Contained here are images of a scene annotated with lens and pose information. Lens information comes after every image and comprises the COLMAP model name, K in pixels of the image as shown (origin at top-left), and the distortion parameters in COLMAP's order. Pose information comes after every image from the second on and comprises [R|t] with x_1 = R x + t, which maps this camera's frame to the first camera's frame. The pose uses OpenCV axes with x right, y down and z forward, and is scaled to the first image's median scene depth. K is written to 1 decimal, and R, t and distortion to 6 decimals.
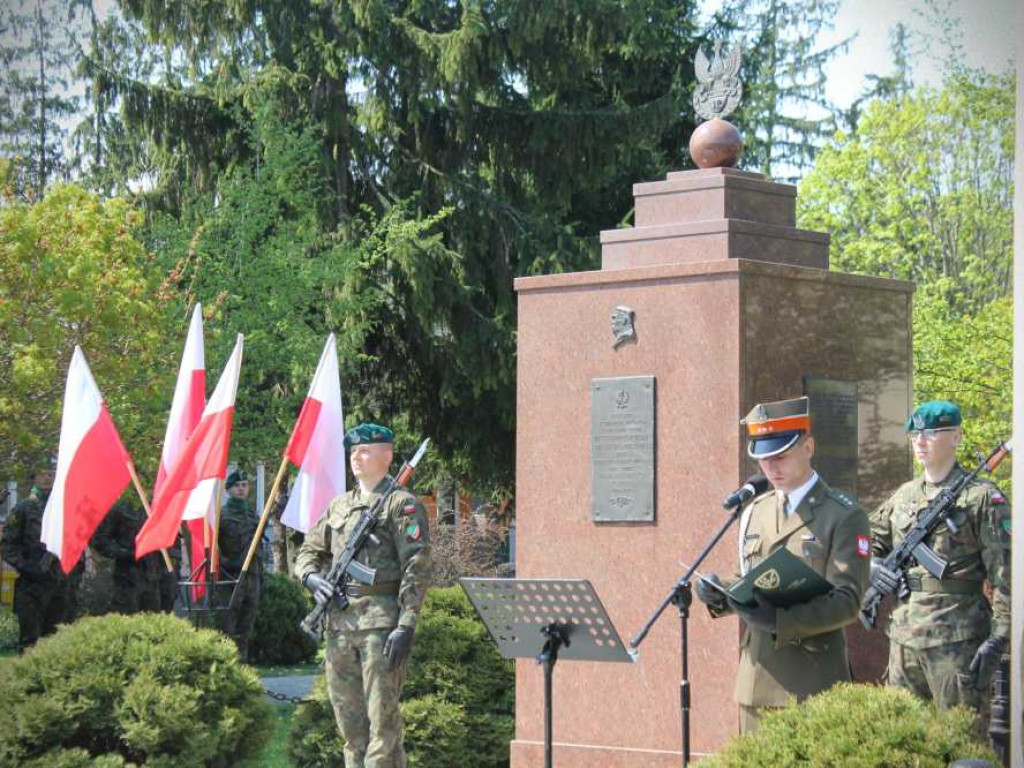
lens RADIAL K [[2839.4, 0, 531.4], [0, 2839.4, 378.2], [0, 0, 1]] dist [0.098793, 0.237734]
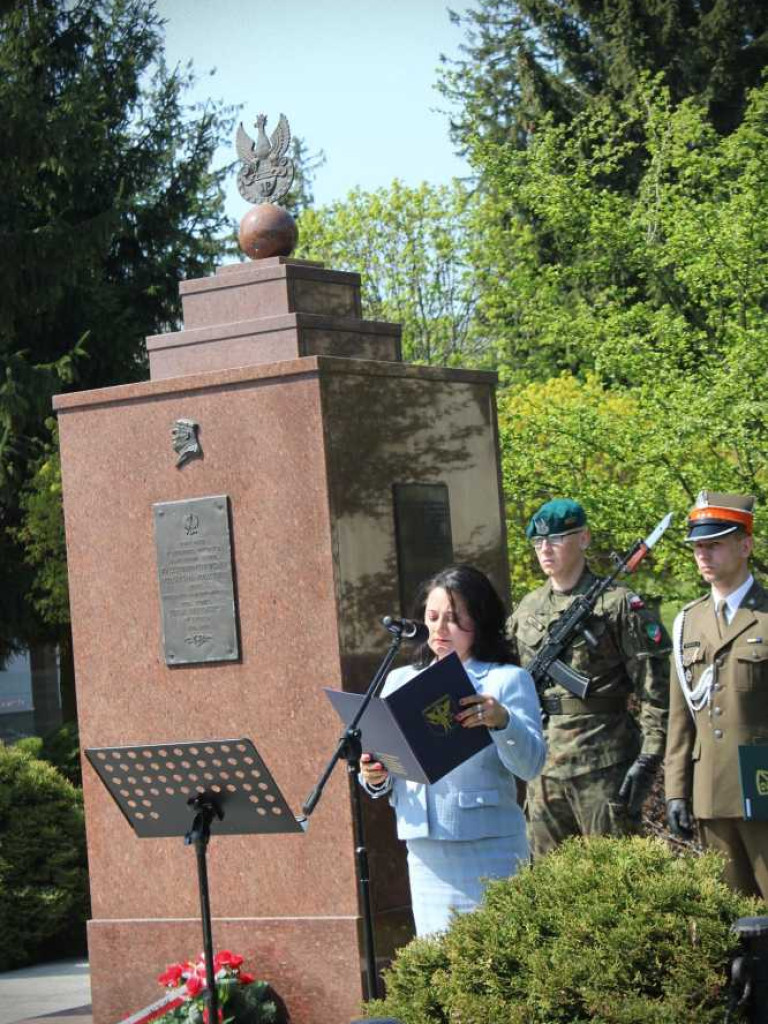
lens RADIAL K [[2839.4, 0, 384.0], [0, 2839.4, 512.0], [0, 0, 1]] dist [0.098793, 0.237734]
pose [[0.985305, -0.072281, 0.154758, -0.044475], [0.071810, 0.997381, 0.008638, 0.000308], [-0.154977, 0.002602, 0.987915, 0.116885]]
